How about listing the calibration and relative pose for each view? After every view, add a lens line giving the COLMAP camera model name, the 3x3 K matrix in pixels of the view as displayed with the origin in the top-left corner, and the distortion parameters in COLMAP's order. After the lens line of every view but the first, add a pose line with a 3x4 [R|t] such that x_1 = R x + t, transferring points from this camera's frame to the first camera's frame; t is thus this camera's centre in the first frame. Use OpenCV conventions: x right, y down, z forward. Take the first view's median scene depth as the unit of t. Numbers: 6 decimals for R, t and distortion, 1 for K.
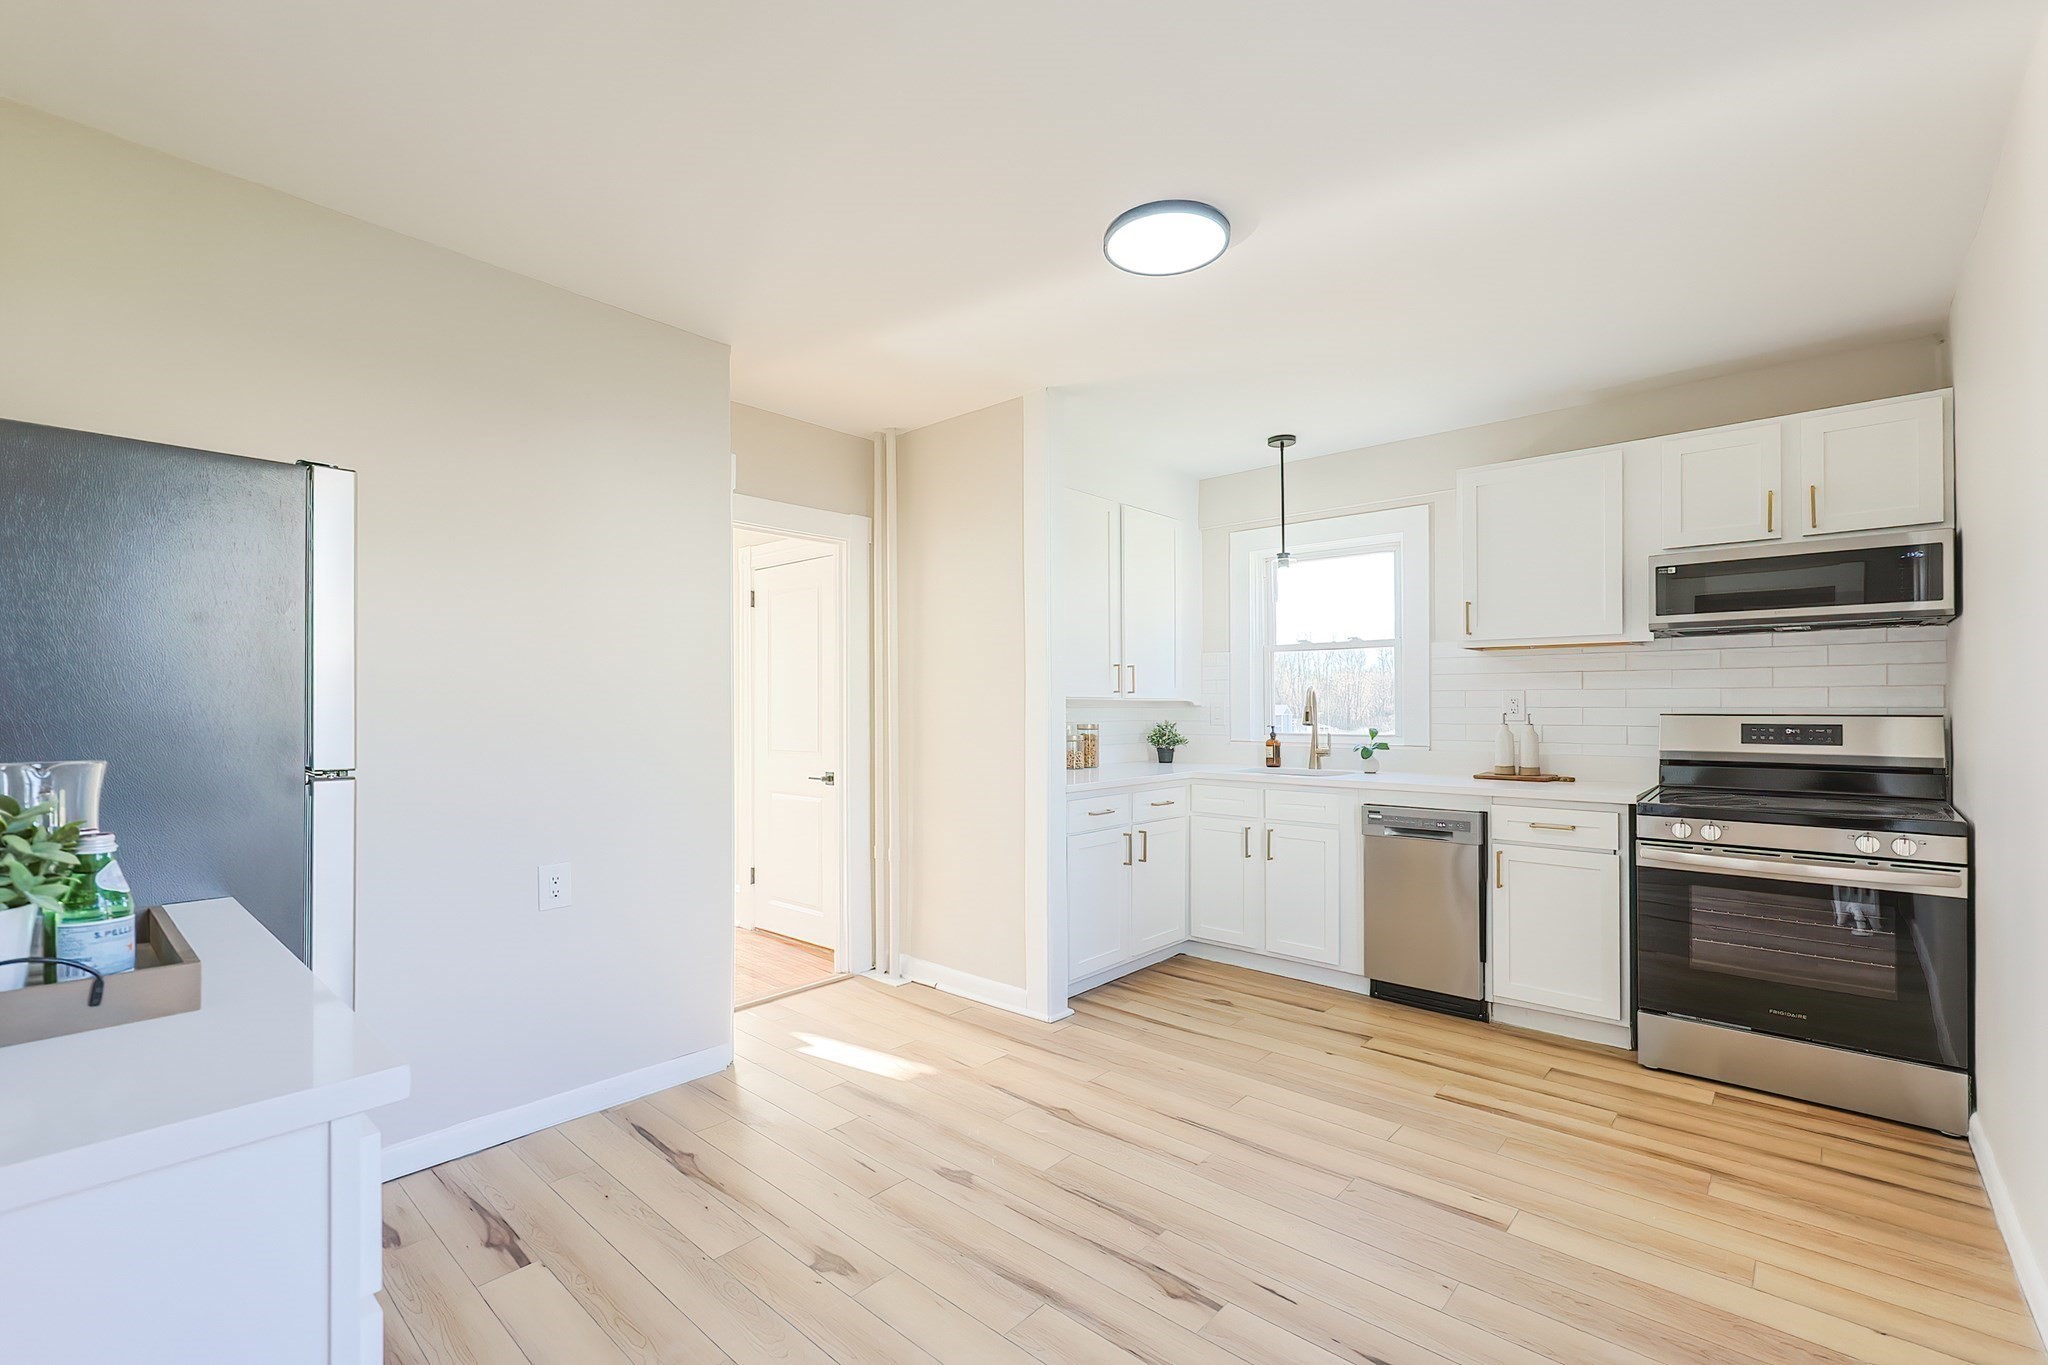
lens RADIAL K [[880.6, 0, 1015.2], [0, 880.6, 691.9], [0, 0, 1]] dist [-0.000711, 0.000060]
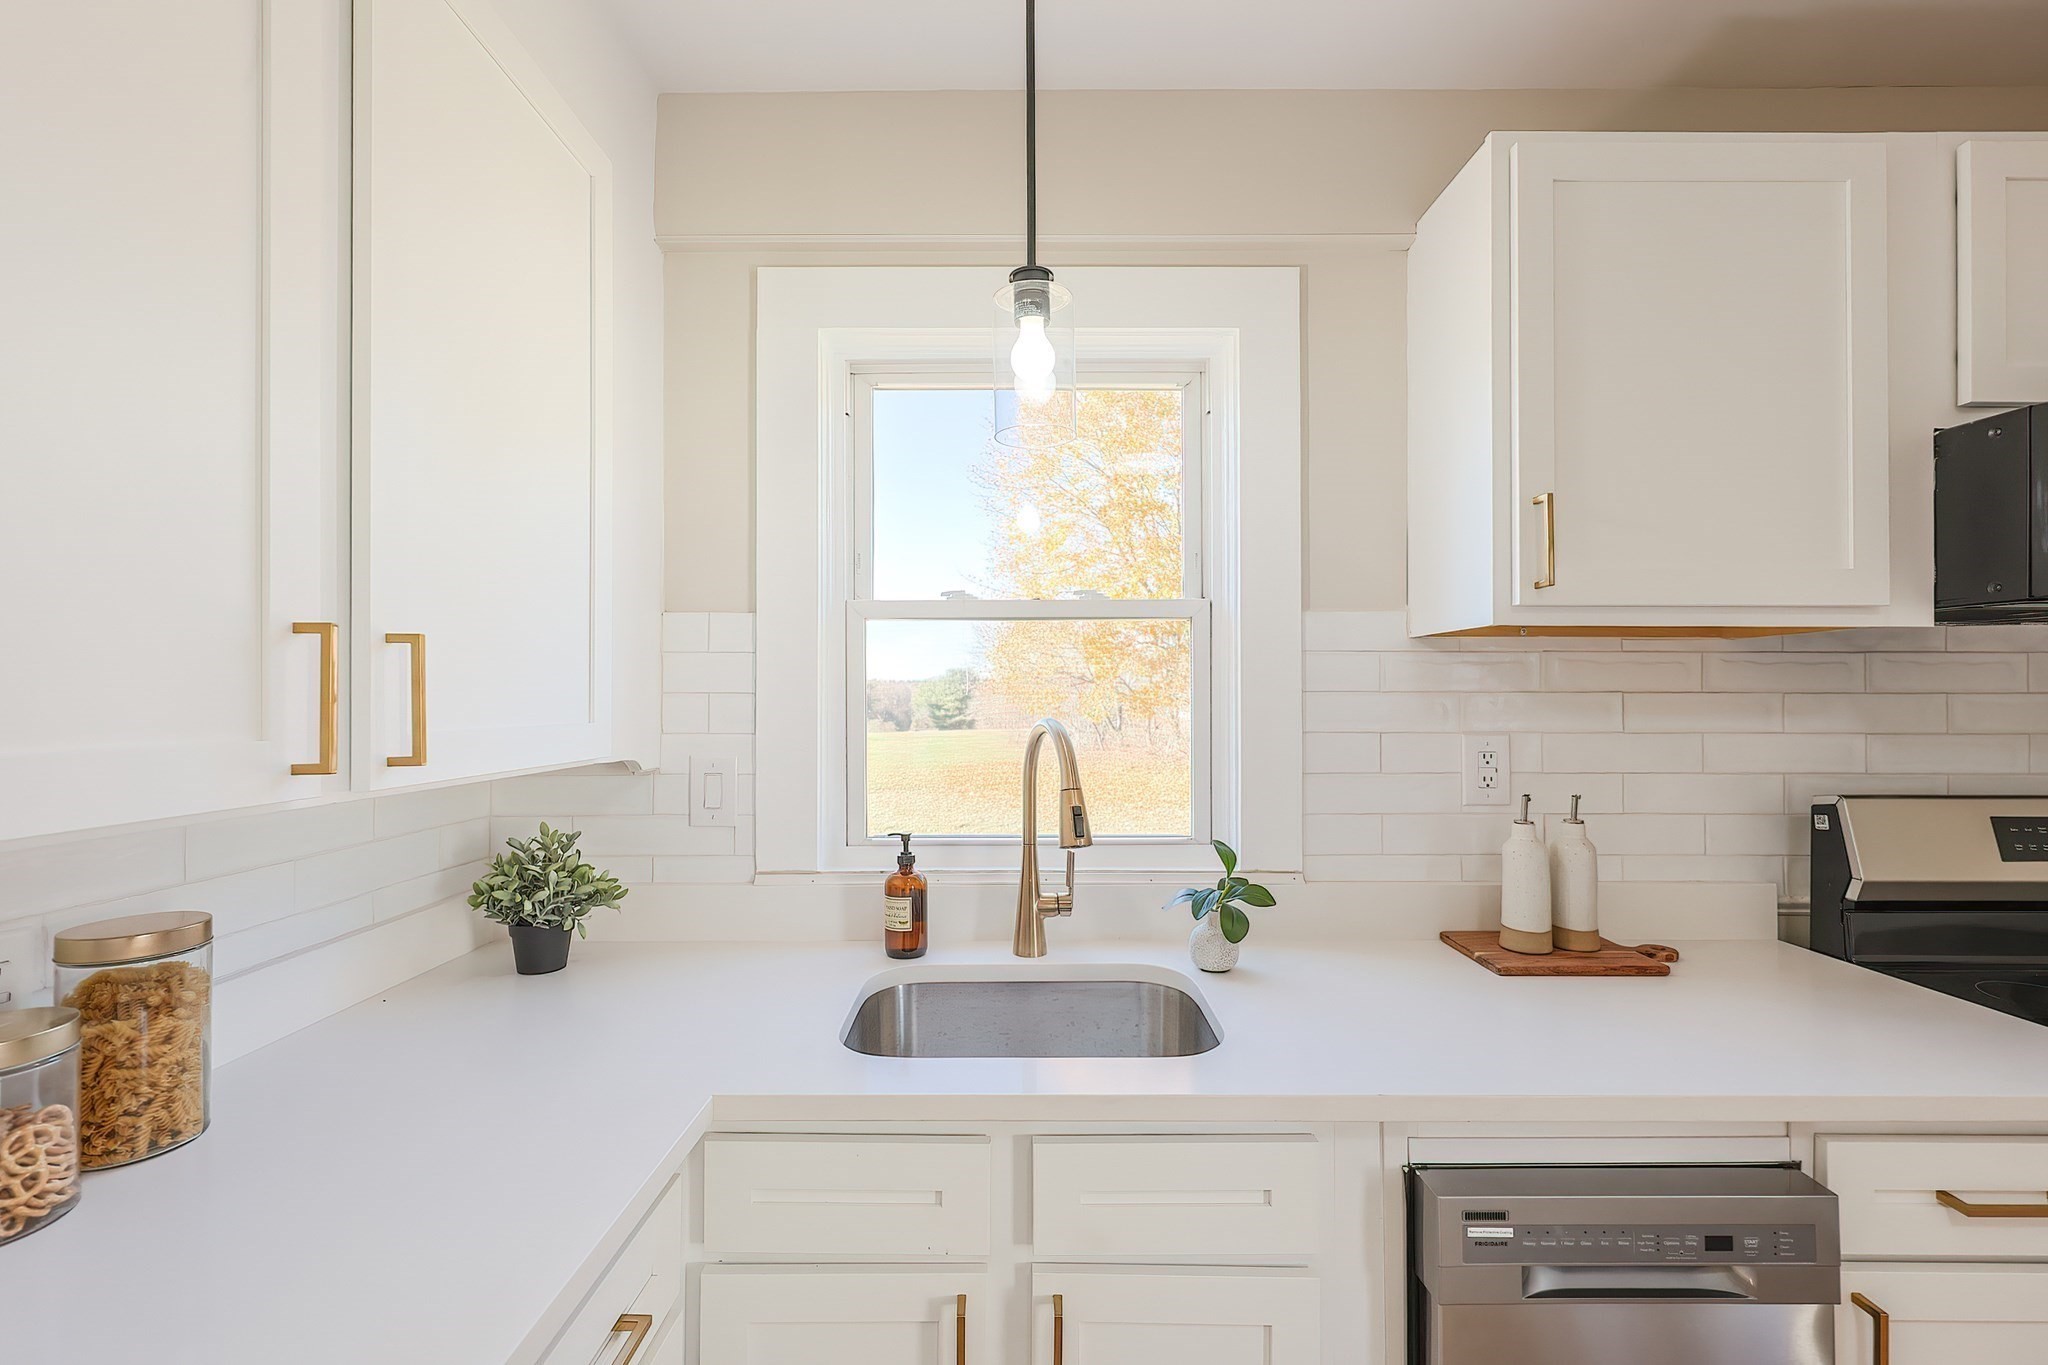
lens RADIAL K [[832.5, 0, 992.3], [0, 832.5, 690.7], [0, 0, 1]] dist [0.000902, 0.000176]
pose [[0.750444, 0.007075, 0.660896, 0.136677], [-0.012255, 0.999920, 0.003211, -0.023366], [-0.660821, -0.010509, 0.750470, 0.959717]]
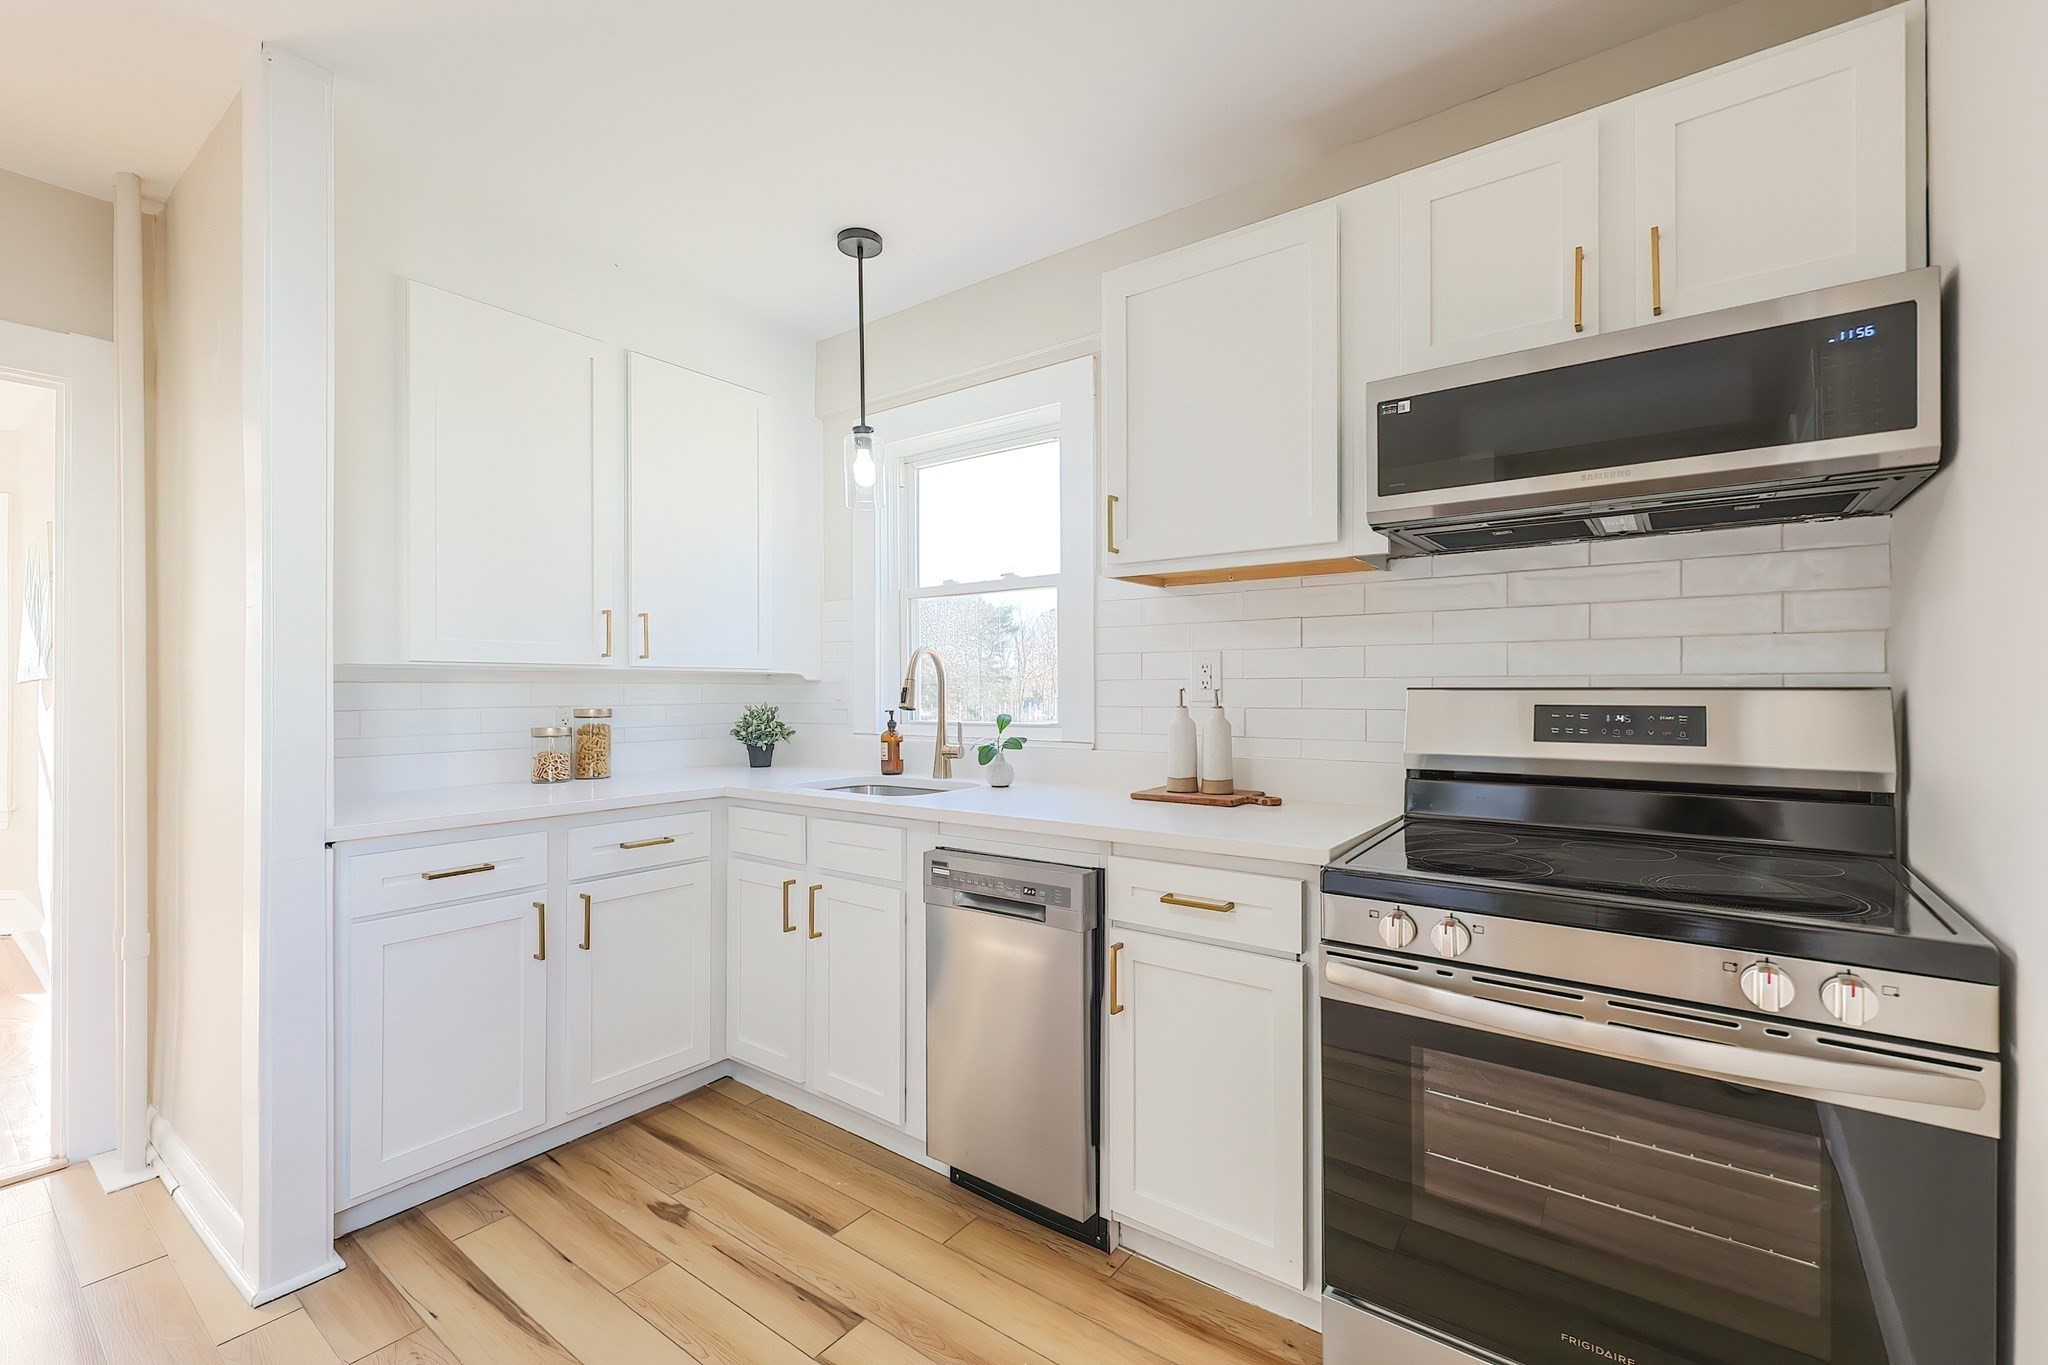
lens RADIAL K [[846.2, 0, 1048.7], [0, 846.2, 682.5], [0, 0, 1]] dist [0.000356, -0.000082]
pose [[0.994309, -0.000369, 0.106536, 0.444176], [-0.000453, 0.999970, 0.007691, 0.017341], [-0.106536, -0.007696, 0.994279, 0.483182]]
